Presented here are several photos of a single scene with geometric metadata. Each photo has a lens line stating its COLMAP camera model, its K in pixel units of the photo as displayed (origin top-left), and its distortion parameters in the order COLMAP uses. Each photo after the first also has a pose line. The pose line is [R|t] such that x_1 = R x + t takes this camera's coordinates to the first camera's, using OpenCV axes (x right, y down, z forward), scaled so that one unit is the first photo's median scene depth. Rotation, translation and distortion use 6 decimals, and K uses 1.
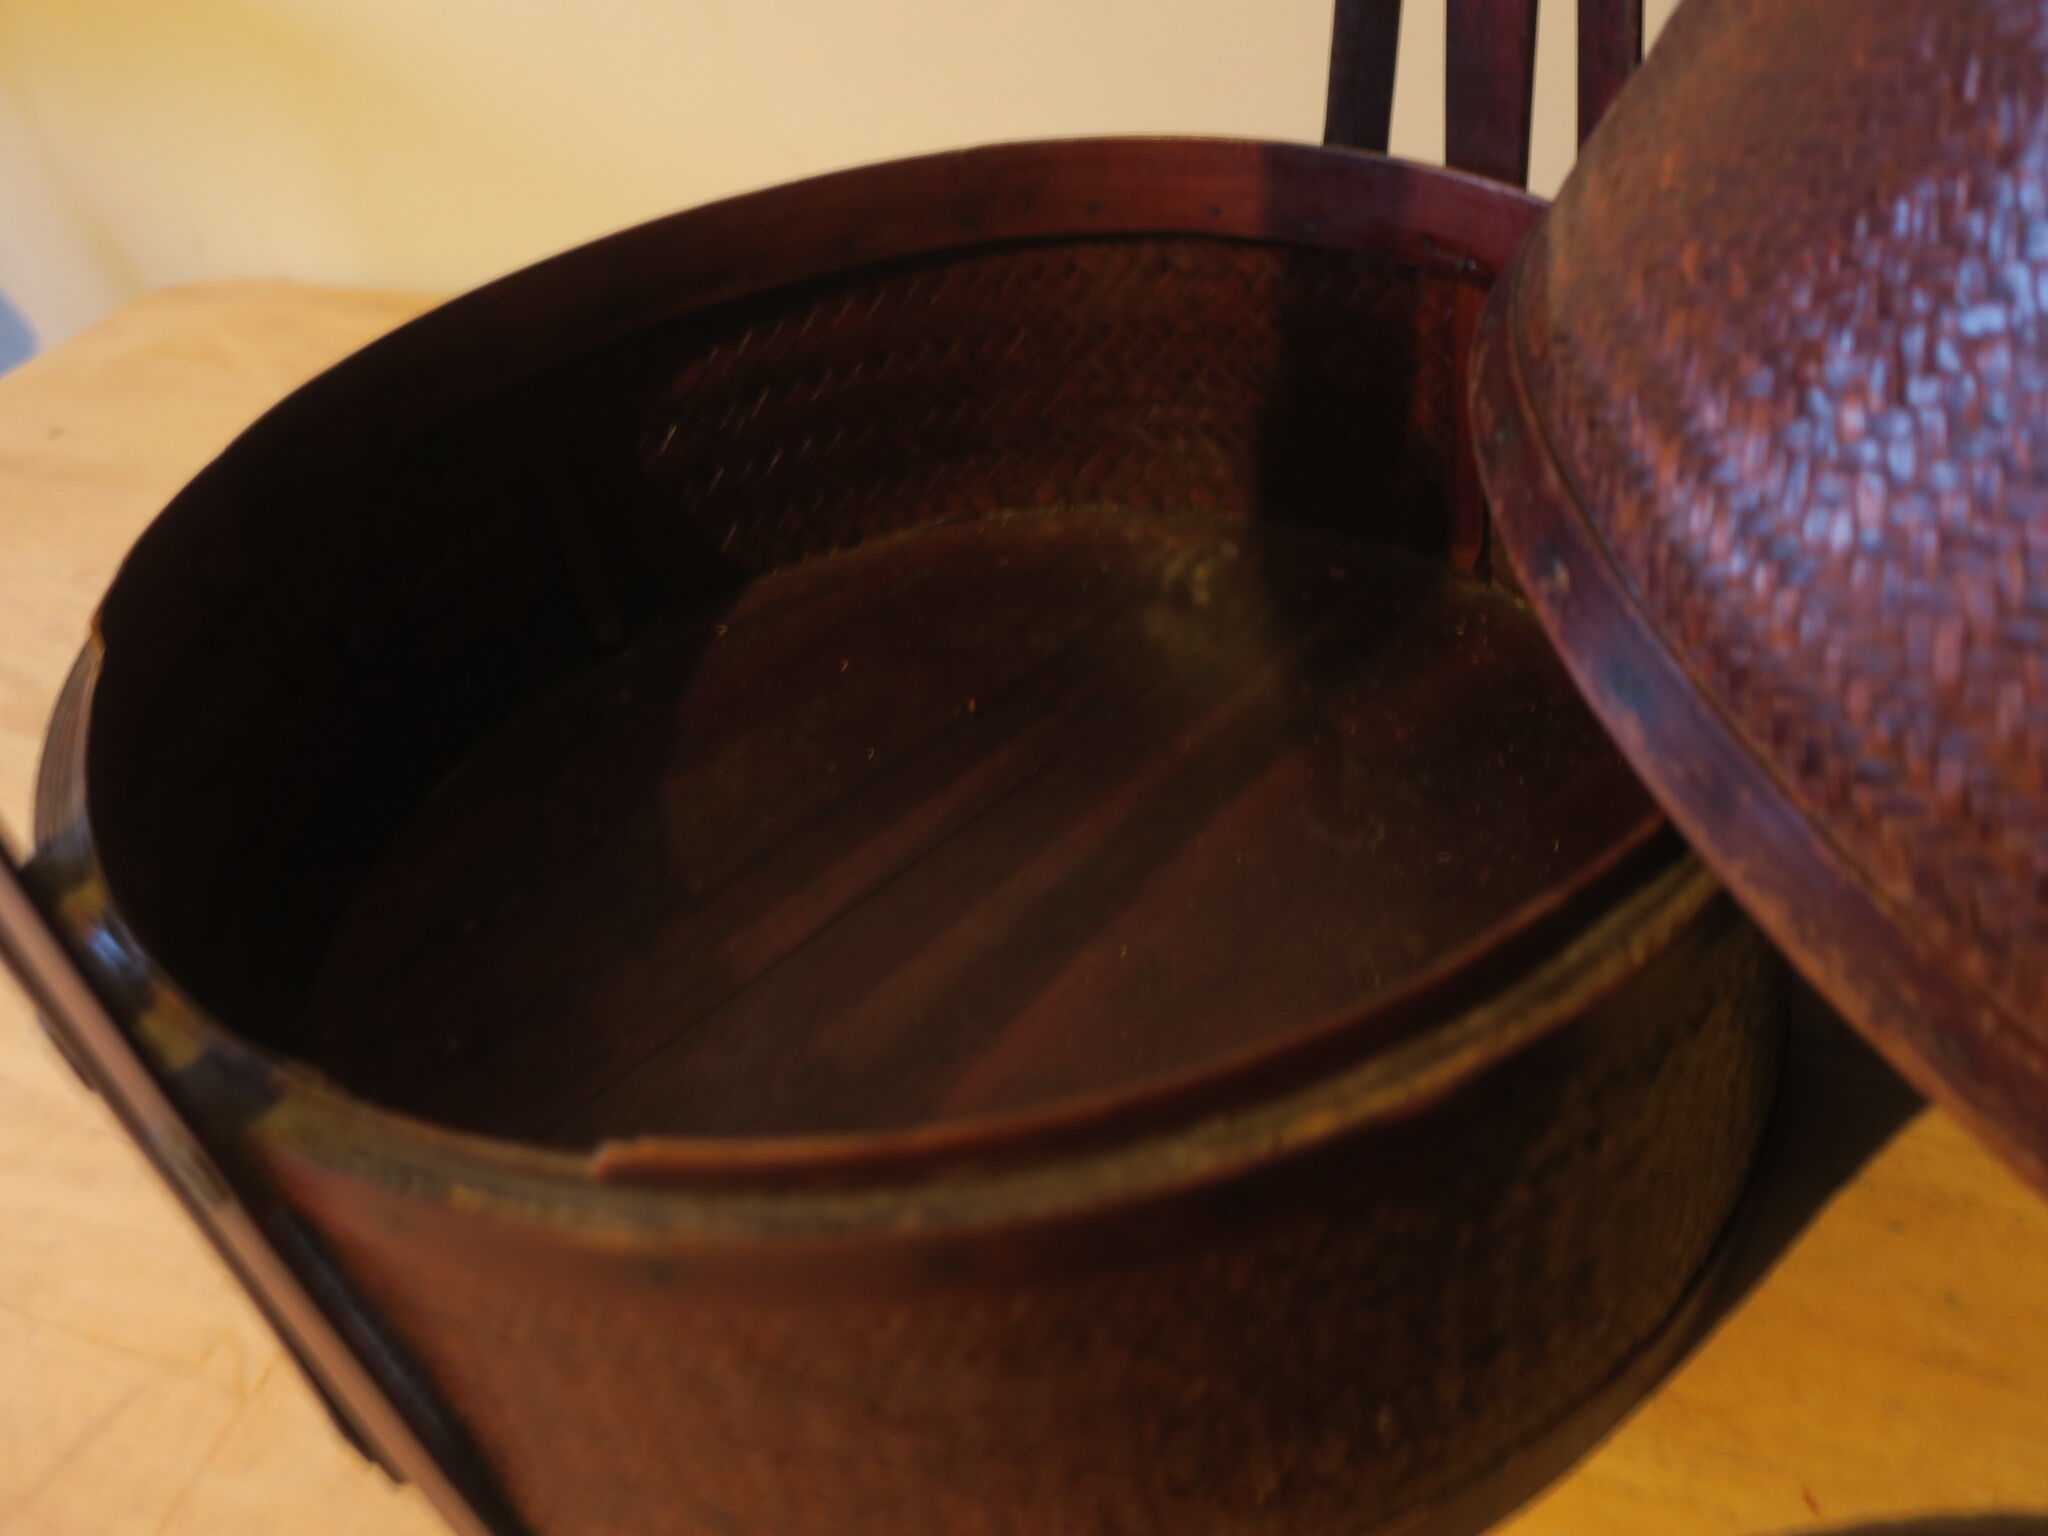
lens RADIAL K [[1775.2, 0, 1024.6], [0, 1775.2, 783.7], [0, 0, 1]] dist [-0.004995, -0.002764]
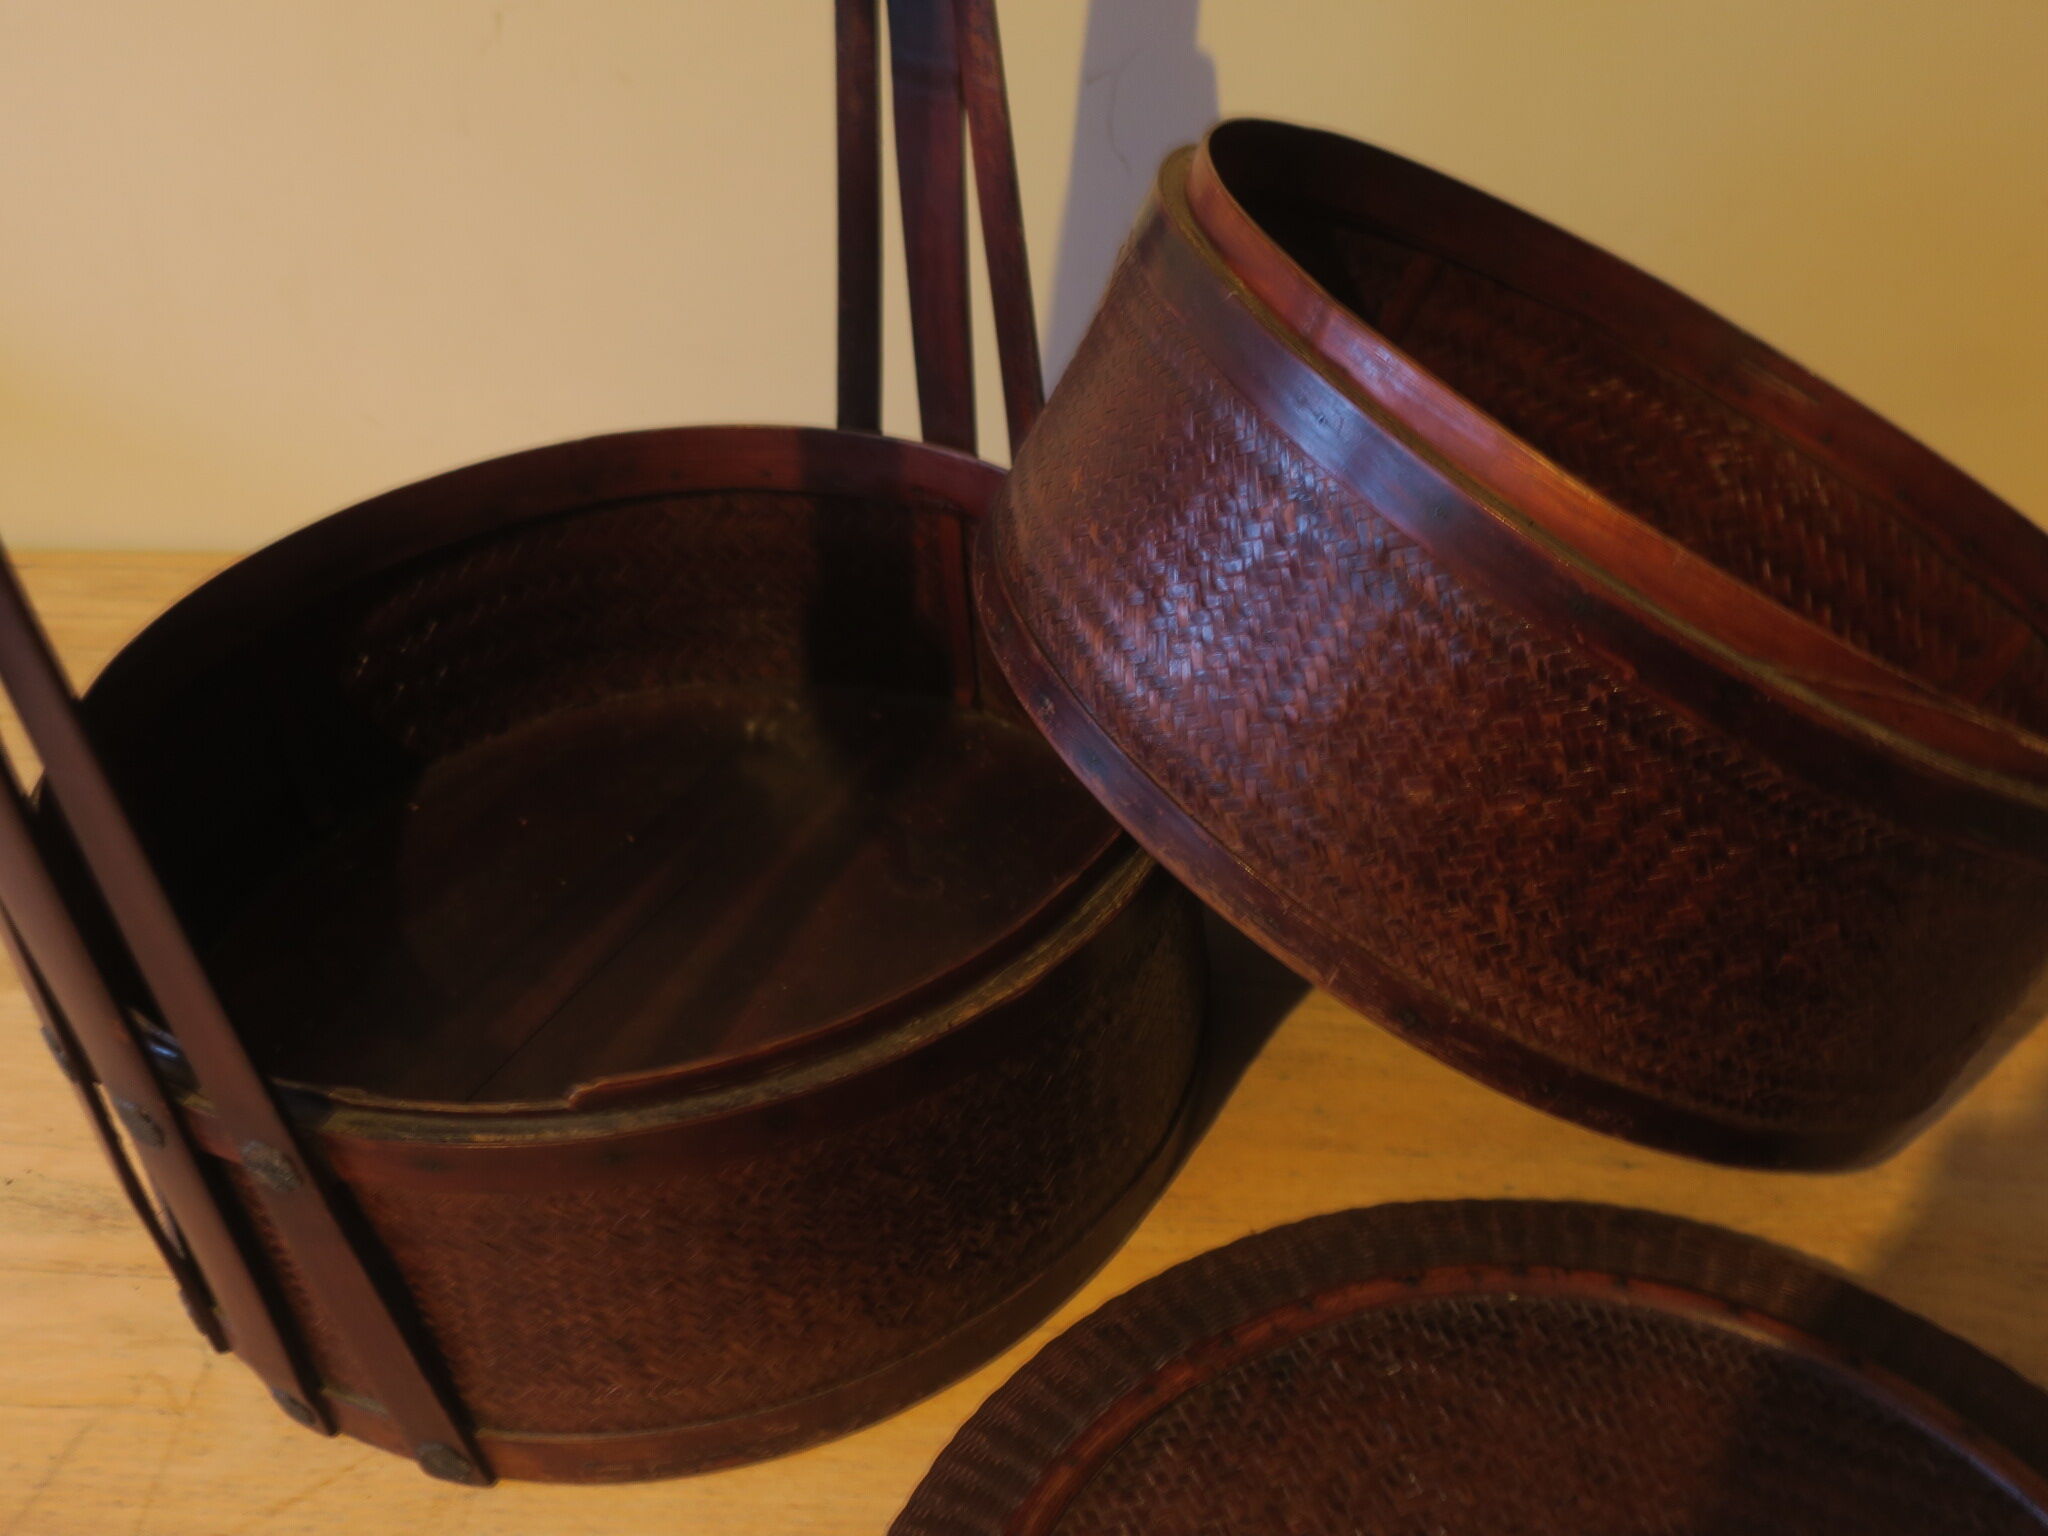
lens RADIAL K [[1871.1, 0, 1032.9], [0, 1871.1, 819.7], [0, 0, 1]] dist [-0.167848, -0.000473]
pose [[0.944695, -0.114048, 0.307481, -0.331842], [0.133093, 0.990229, -0.041623, 0.079496], [-0.299730, 0.080244, 0.950643, -0.843738]]
